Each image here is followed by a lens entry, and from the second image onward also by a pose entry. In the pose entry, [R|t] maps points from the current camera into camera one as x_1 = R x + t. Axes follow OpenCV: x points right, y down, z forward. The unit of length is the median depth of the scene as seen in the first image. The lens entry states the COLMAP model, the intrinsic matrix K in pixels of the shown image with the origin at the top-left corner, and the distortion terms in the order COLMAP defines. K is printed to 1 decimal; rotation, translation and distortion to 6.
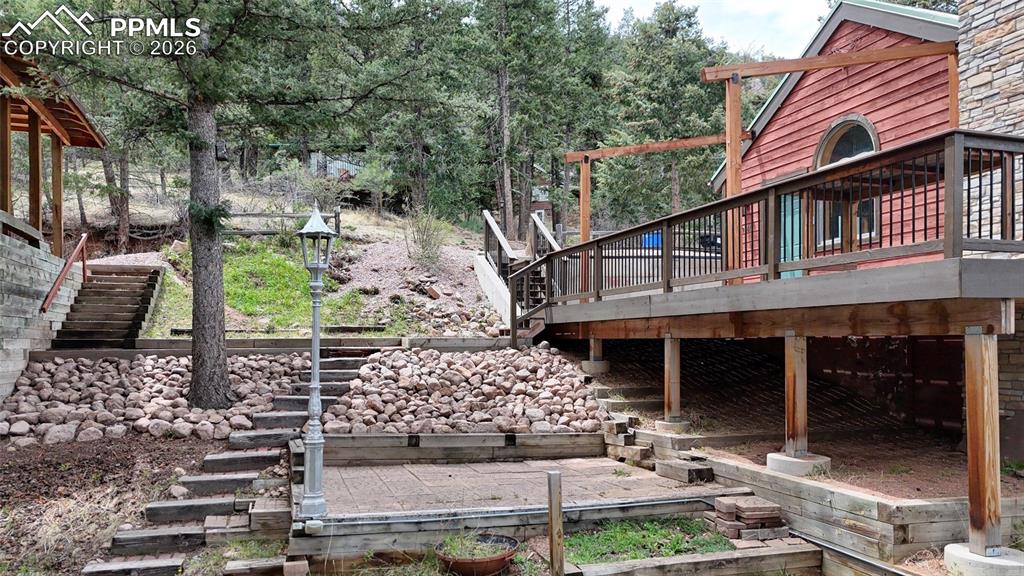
lens RADIAL K [[781.1, 0, 511.4], [0, 781.1, 286.7], [0, 0, 1]] dist [0.068442, -0.062157]
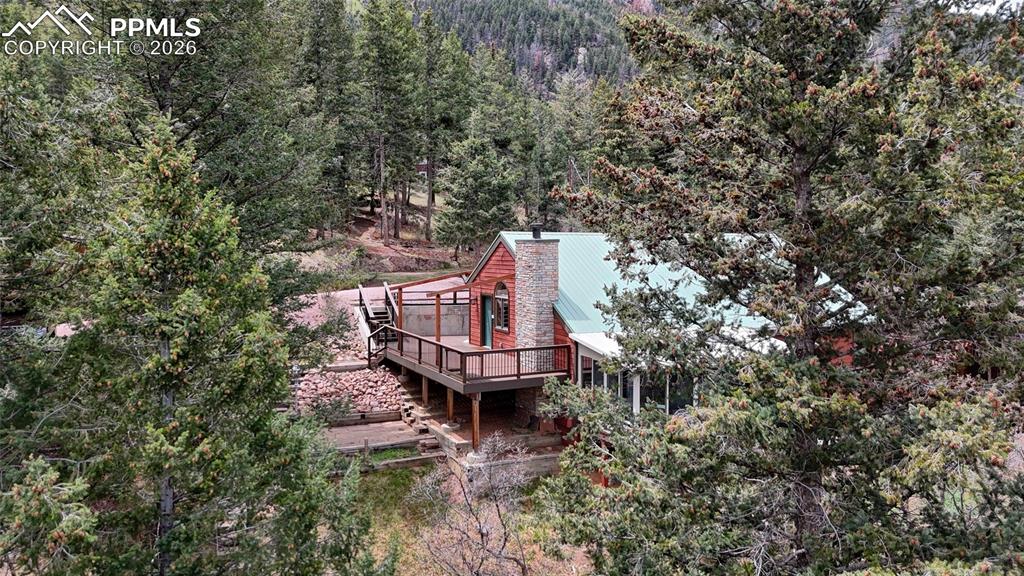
lens RADIAL K [[781.1, 0, 517.5], [0, 781.1, 287.2], [0, 0, 1]] dist [0.068442, -0.062157]
pose [[0.991794, -0.009620, 0.127487, 0.170304], [-0.006956, 0.991627, 0.128945, -0.538794], [-0.127660, -0.128774, 0.983423, -1.489721]]
